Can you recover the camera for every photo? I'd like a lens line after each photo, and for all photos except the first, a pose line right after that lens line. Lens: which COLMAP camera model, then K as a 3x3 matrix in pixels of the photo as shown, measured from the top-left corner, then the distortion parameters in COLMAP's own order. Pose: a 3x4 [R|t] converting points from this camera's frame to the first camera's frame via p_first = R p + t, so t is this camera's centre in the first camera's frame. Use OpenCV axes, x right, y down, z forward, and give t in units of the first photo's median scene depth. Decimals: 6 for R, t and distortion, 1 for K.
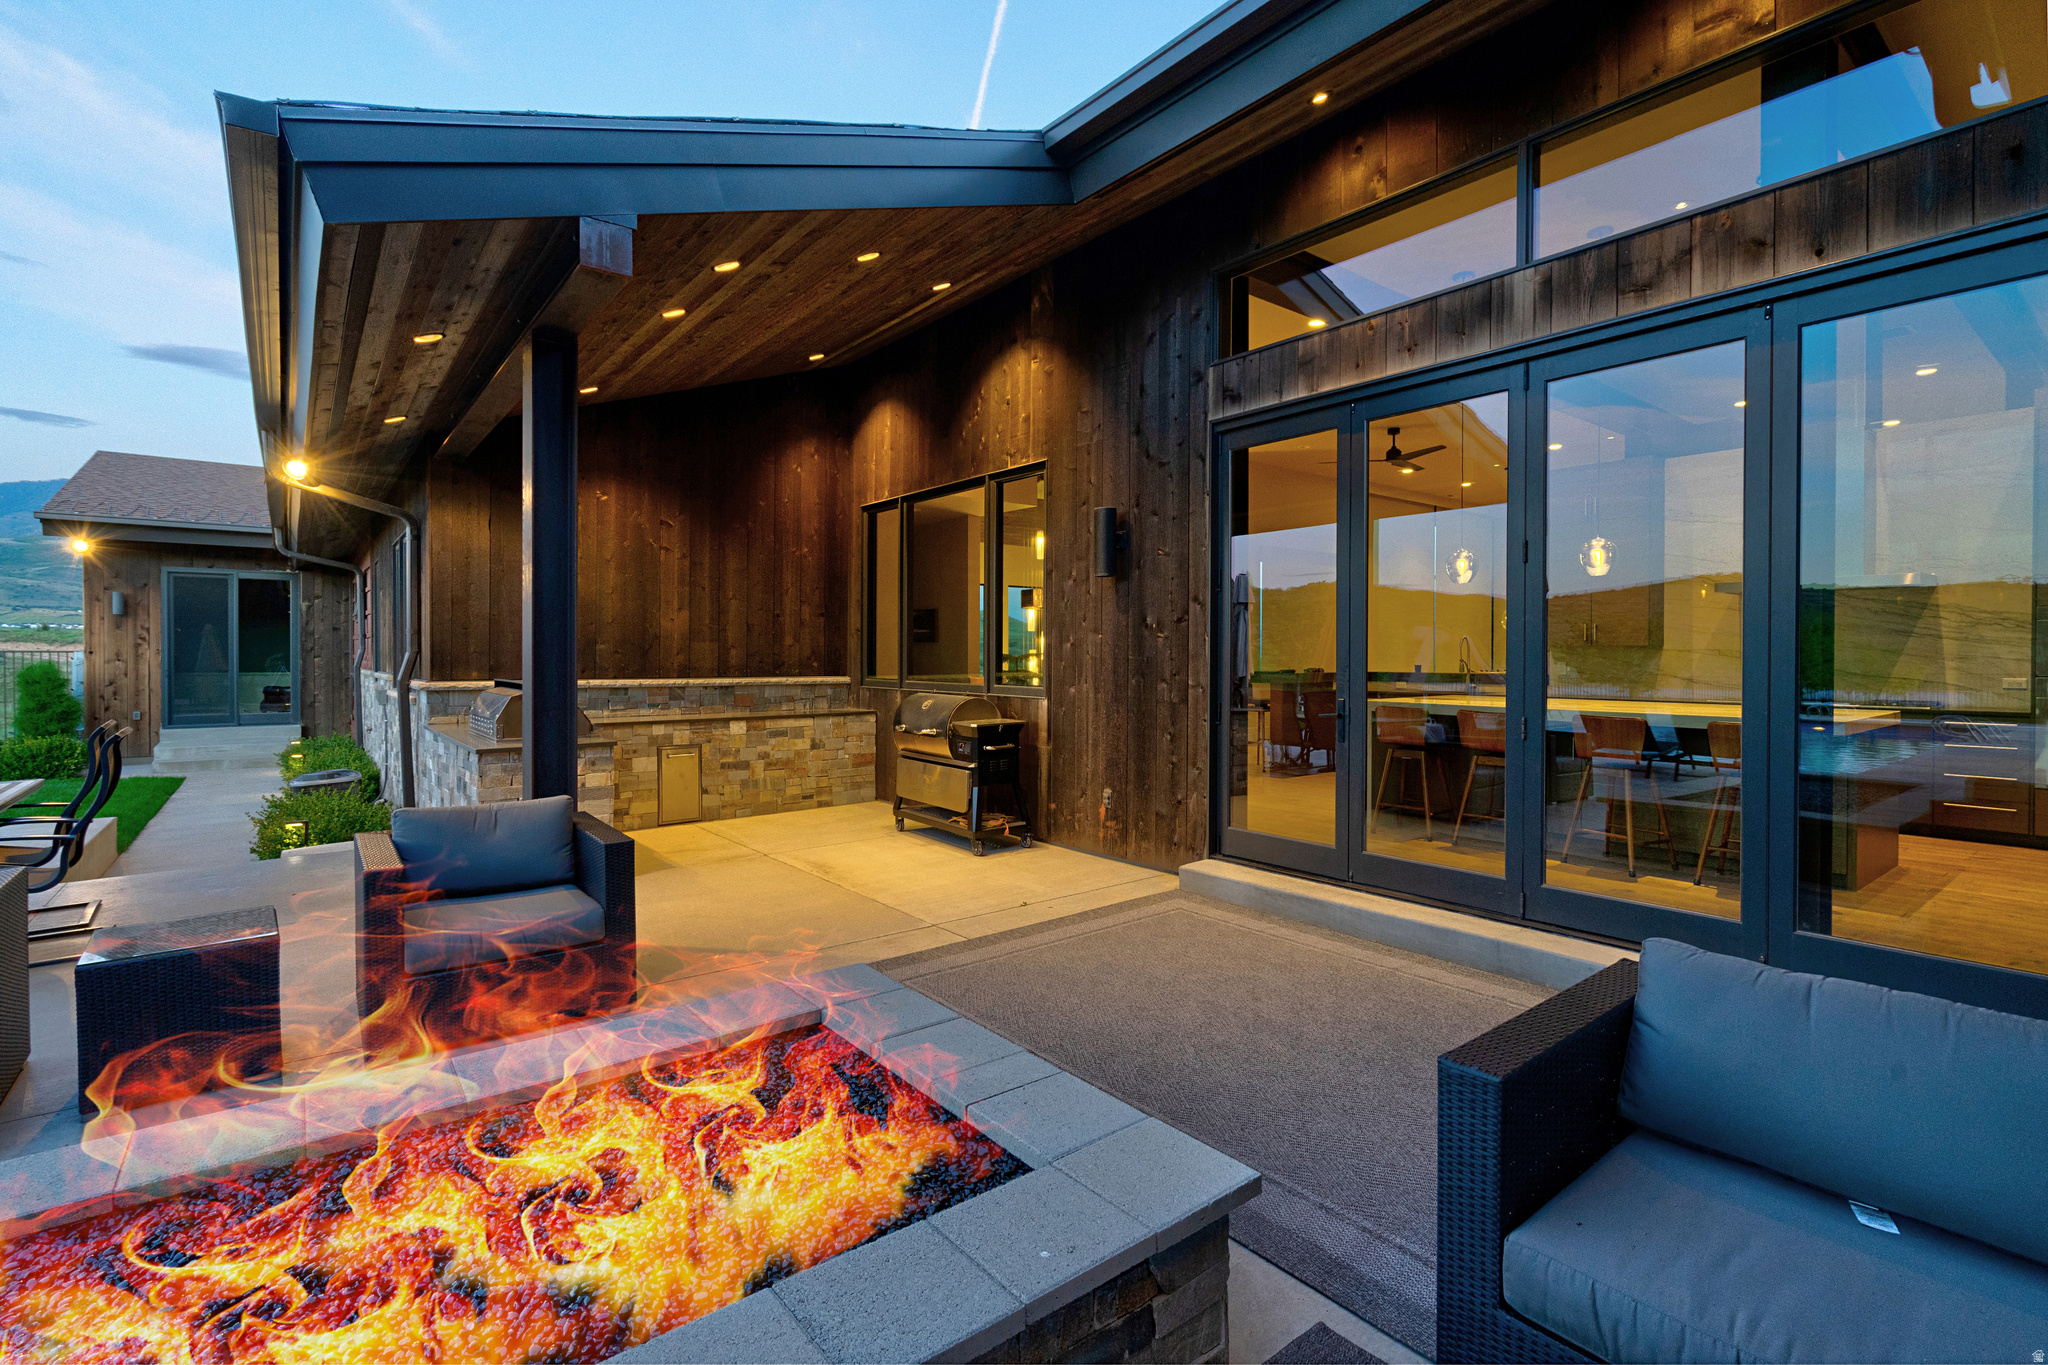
lens RADIAL K [[926.7, 0, 1024.0], [0, 926.7, 682.5], [0, 0, 1]] dist [0.001155, 0.000274]
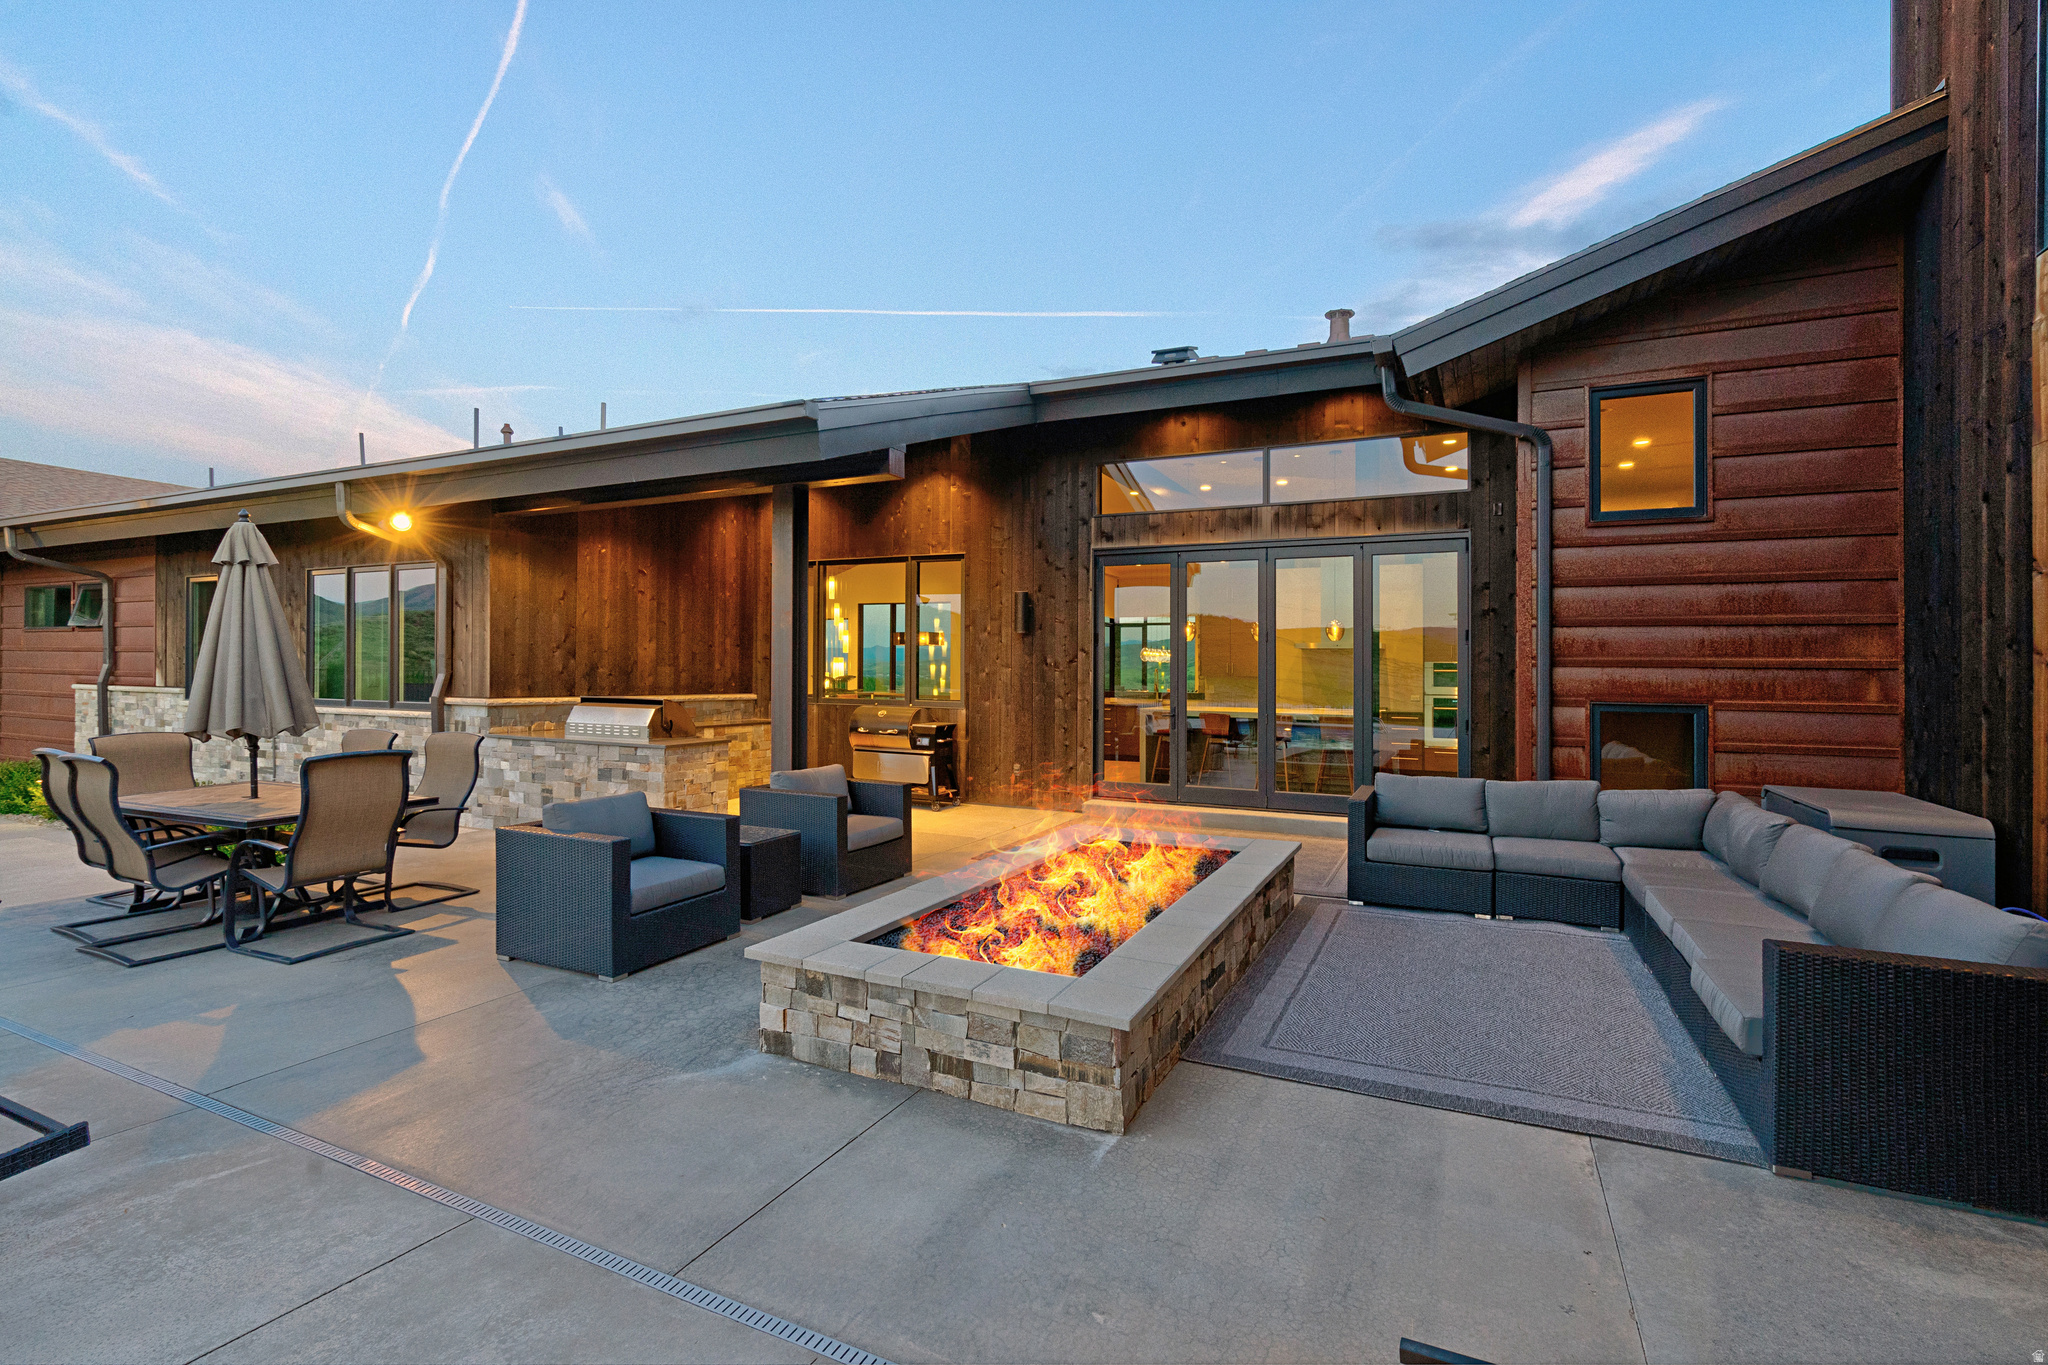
lens RADIAL K [[926.7, 0, 1024.0], [0, 926.7, 682.5], [0, 0, 1]] dist [0.001155, 0.000274]
pose [[0.893815, 0.004903, 0.448409, -0.611261], [0.002337, 0.999876, -0.015591, -0.001841], [-0.448430, 0.014983, 0.893692, -0.439662]]
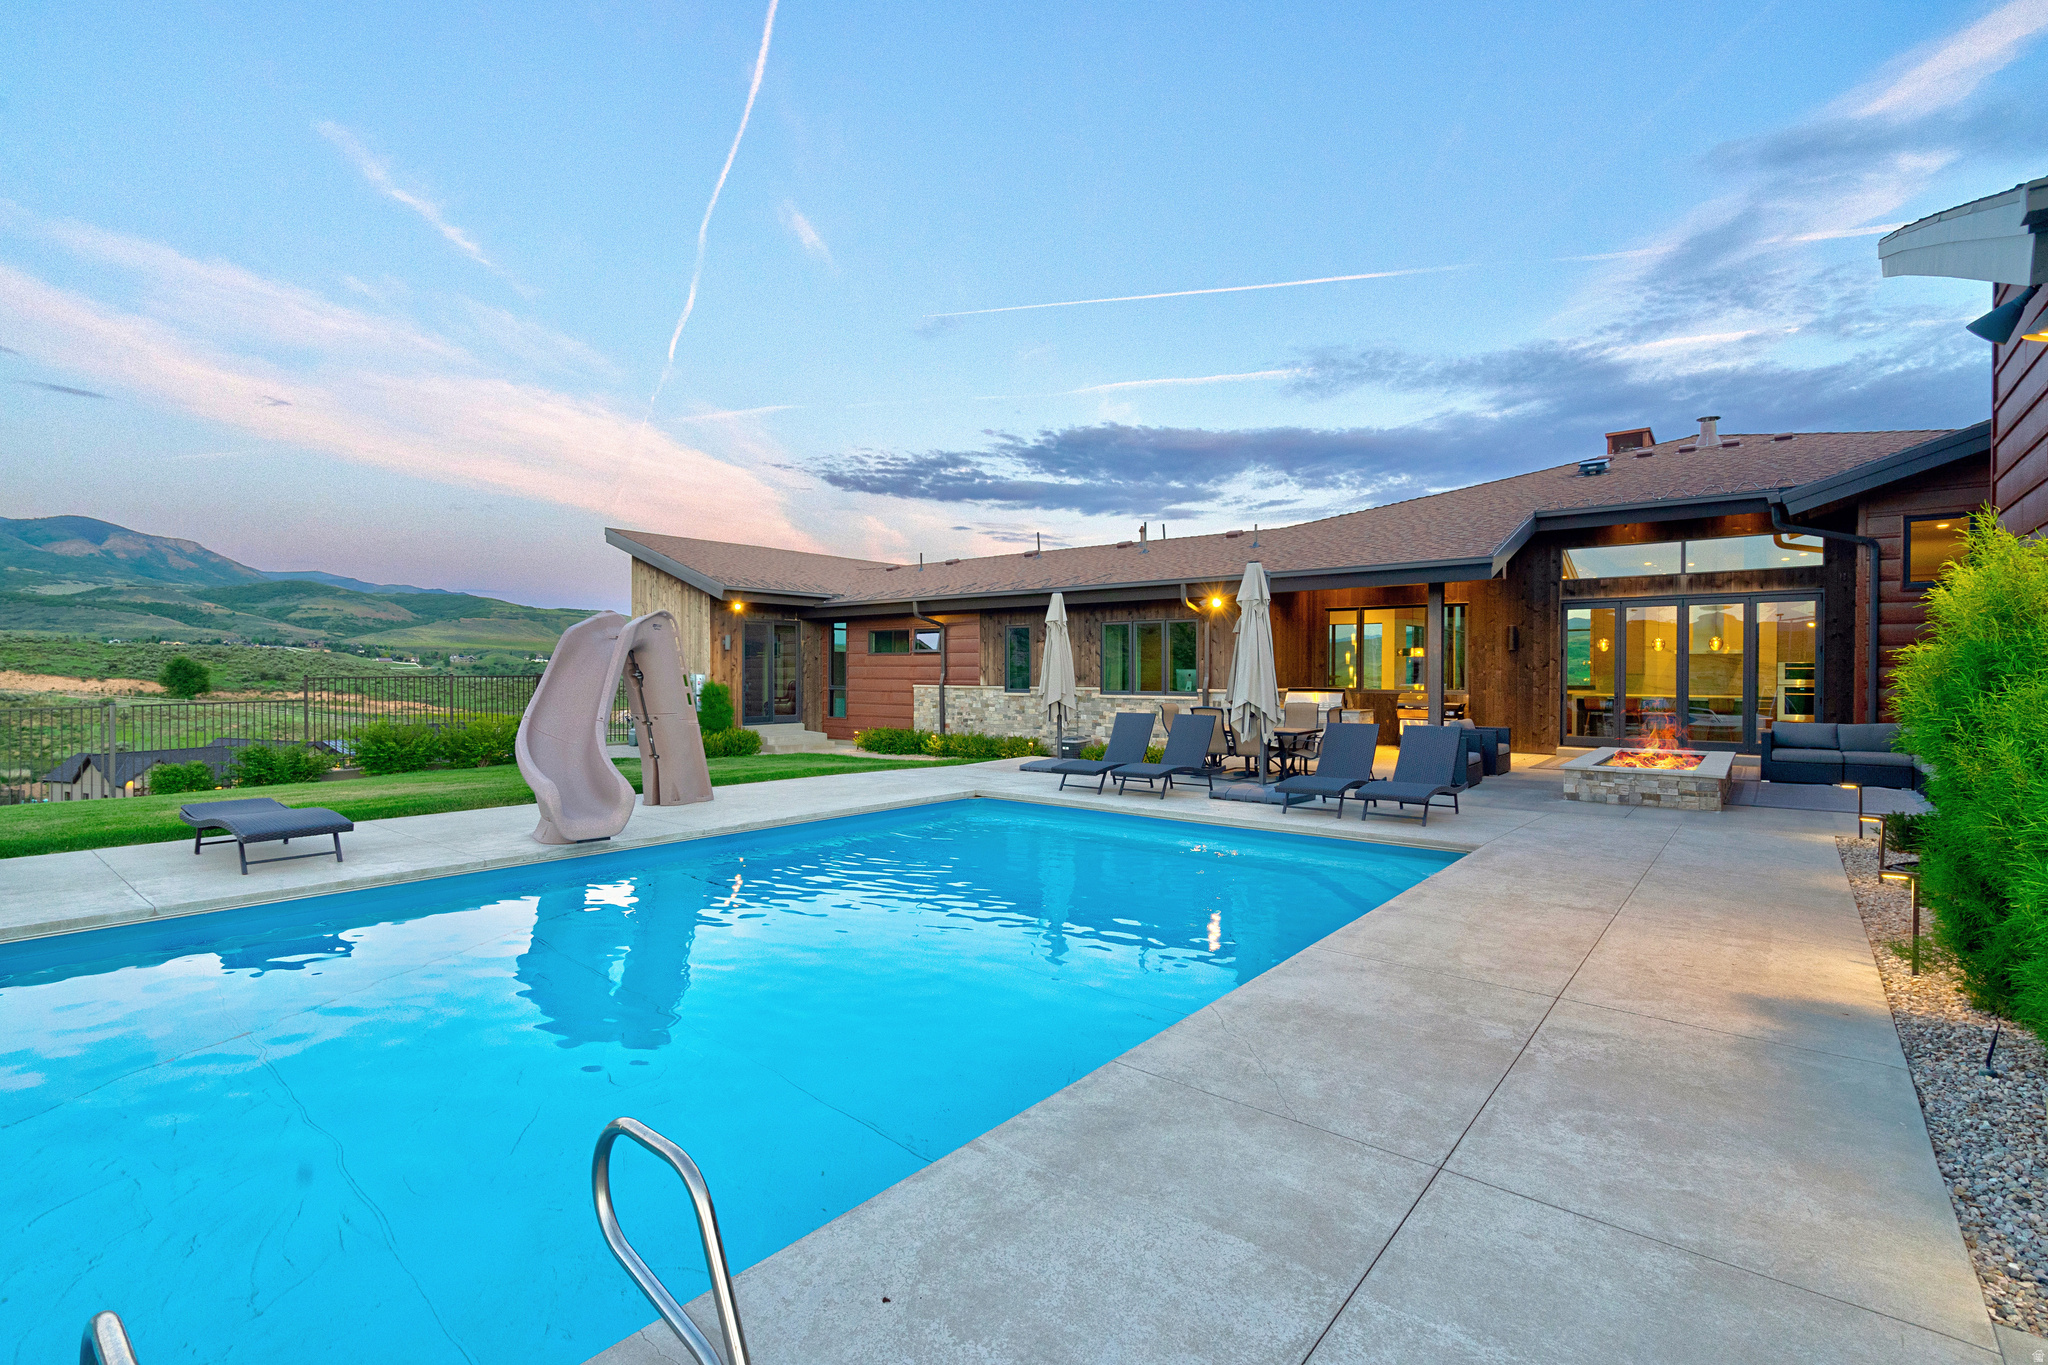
lens RADIAL K [[966.3, 0, 1027.4], [0, 966.3, 701.0], [0, 0, 1]] dist [0.019429, -0.000355]
pose [[0.966897, -0.007761, 0.255049, -1.965772], [0.007206, 0.999969, 0.003111, 0.018149], [-0.255065, -0.001170, 0.966923, -1.378685]]
